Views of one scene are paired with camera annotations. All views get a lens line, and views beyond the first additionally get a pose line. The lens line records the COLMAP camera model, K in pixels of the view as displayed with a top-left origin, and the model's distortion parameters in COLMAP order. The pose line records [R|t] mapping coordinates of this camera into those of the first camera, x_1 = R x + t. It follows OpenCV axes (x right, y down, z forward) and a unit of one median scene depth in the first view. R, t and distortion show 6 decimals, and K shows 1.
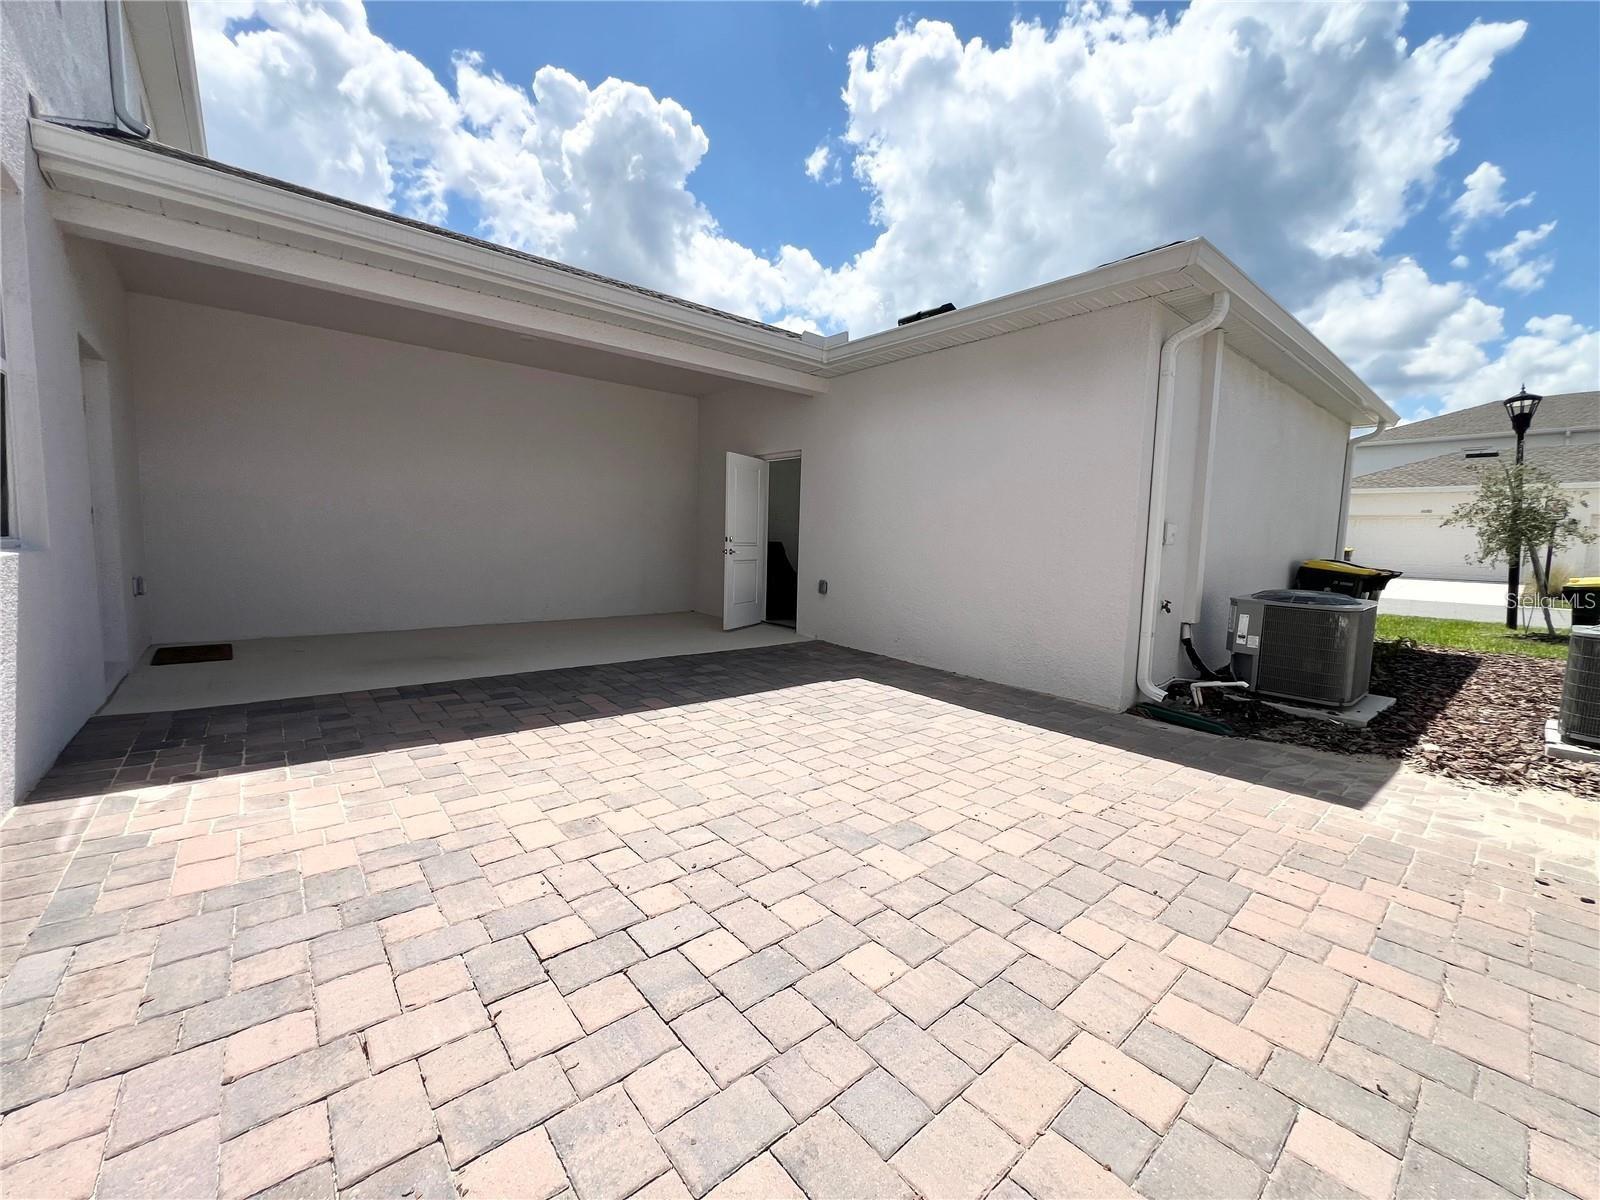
lens RADIAL K [[636.6, 0, 800.2], [0, 636.6, 603.2], [0, 0, 1]] dist [0.000966, 0.000074]
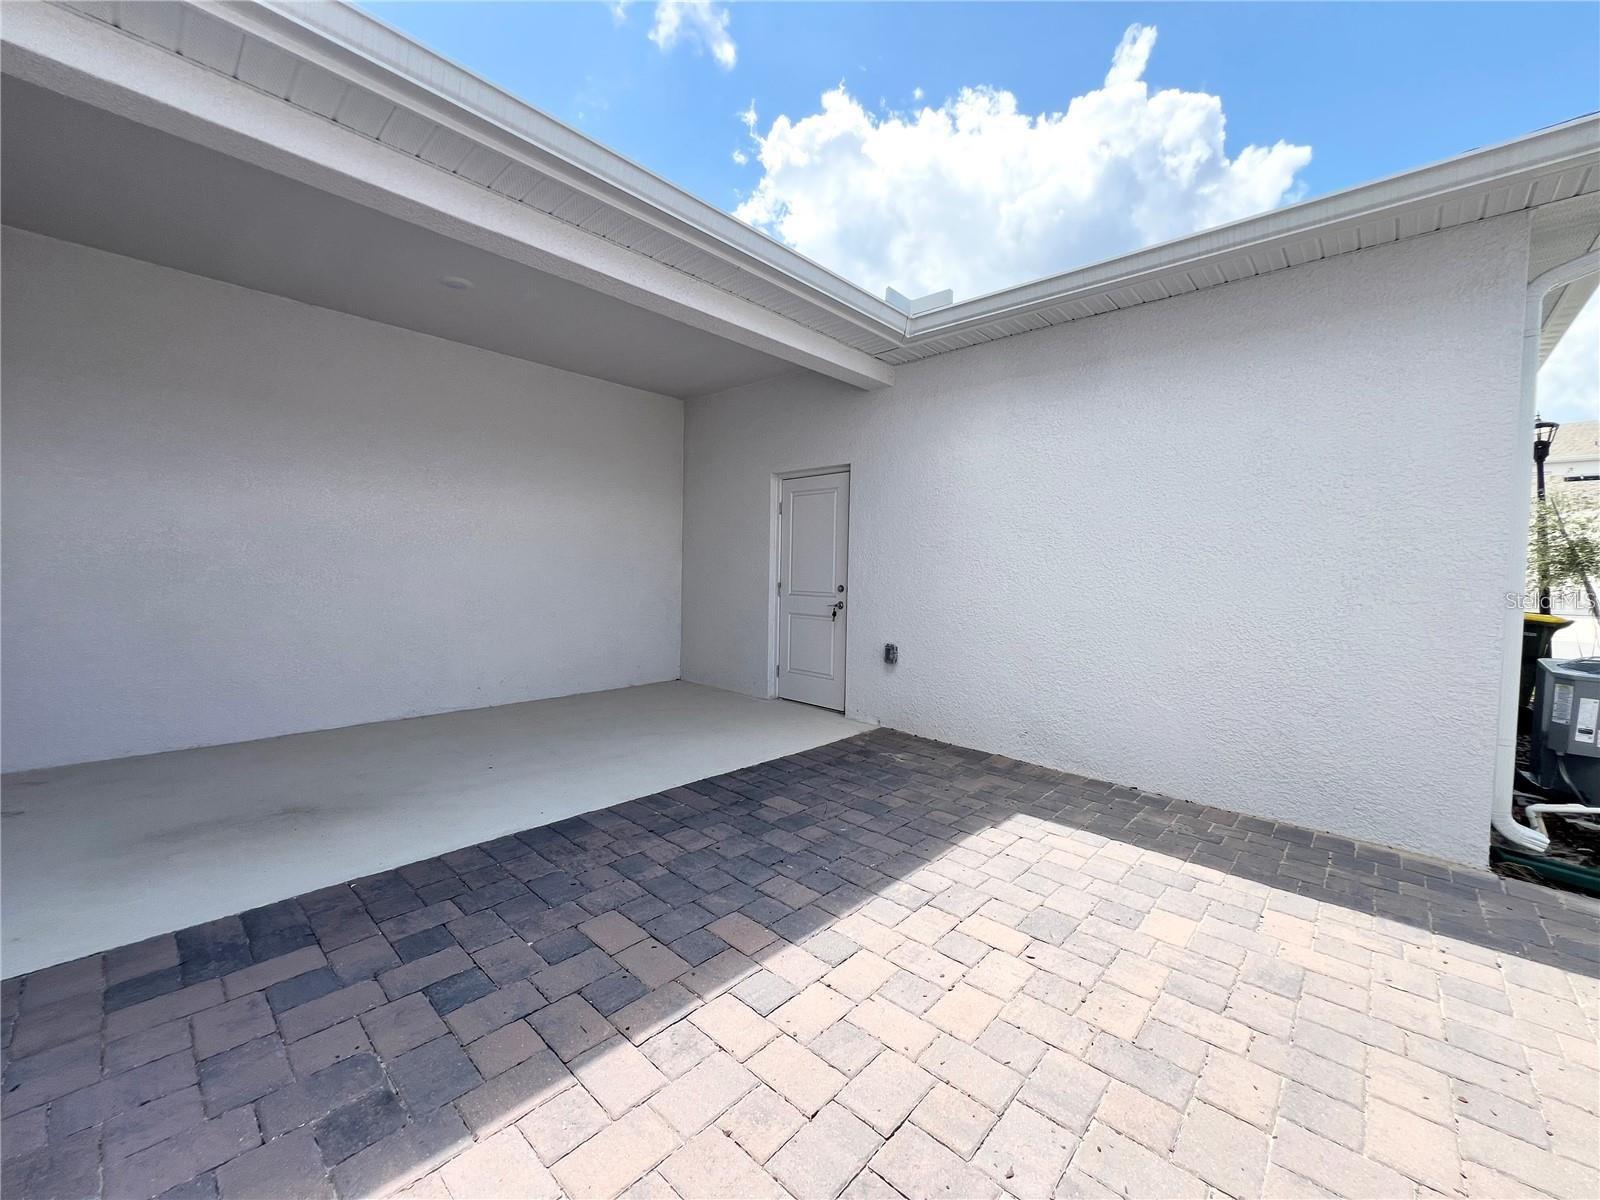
lens RADIAL K [[639.5, 0, 796.3], [0, 639.5, 599.8], [0, 0, 1]] dist [-0.000195, 0.000013]
pose [[0.993204, -0.015925, 0.115292, -0.239151], [0.022677, 0.998088, -0.057495, -0.075233], [-0.114156, 0.059719, 0.991666, 0.476080]]
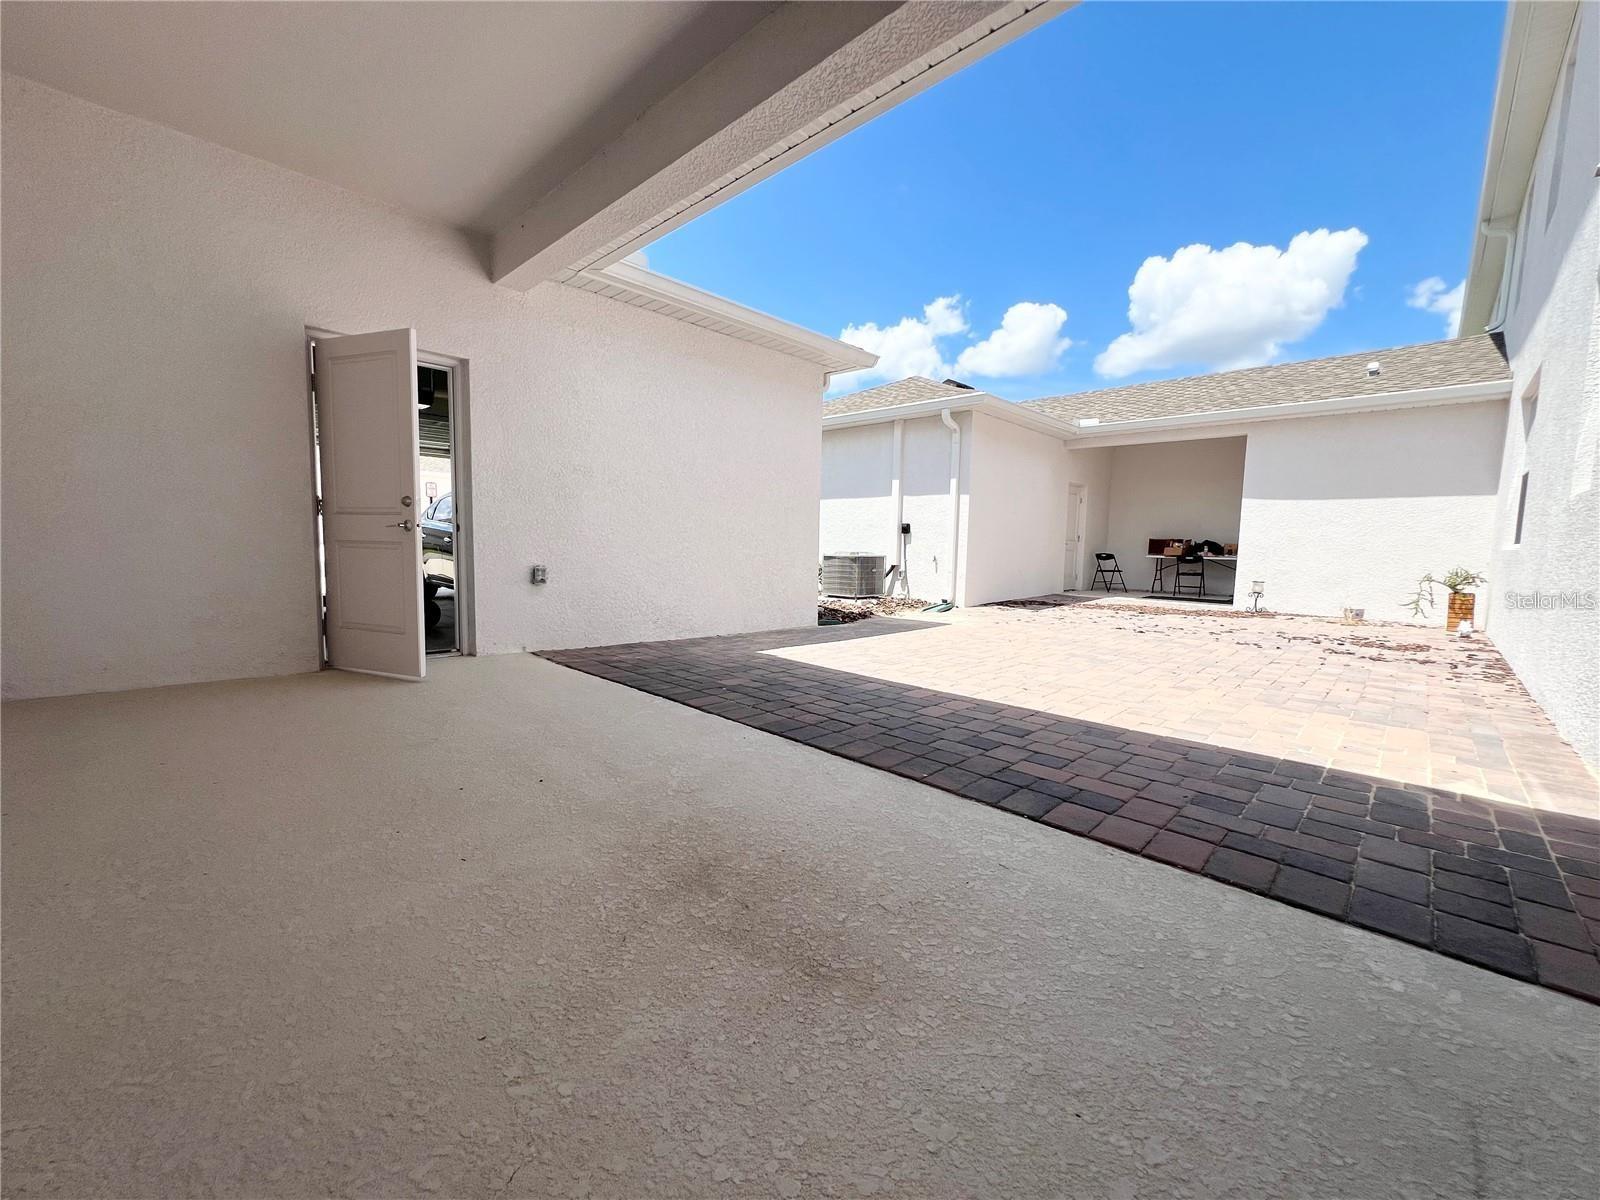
lens RADIAL K [[639.5, 0, 796.3], [0, 639.5, 599.8], [0, 0, 1]] dist [-0.000195, 0.000013]
pose [[-0.086564, -0.122269, 0.988715, -1.099329], [0.076288, 0.988713, 0.128948, -0.107962], [-0.993321, 0.086589, -0.076260, 1.228164]]
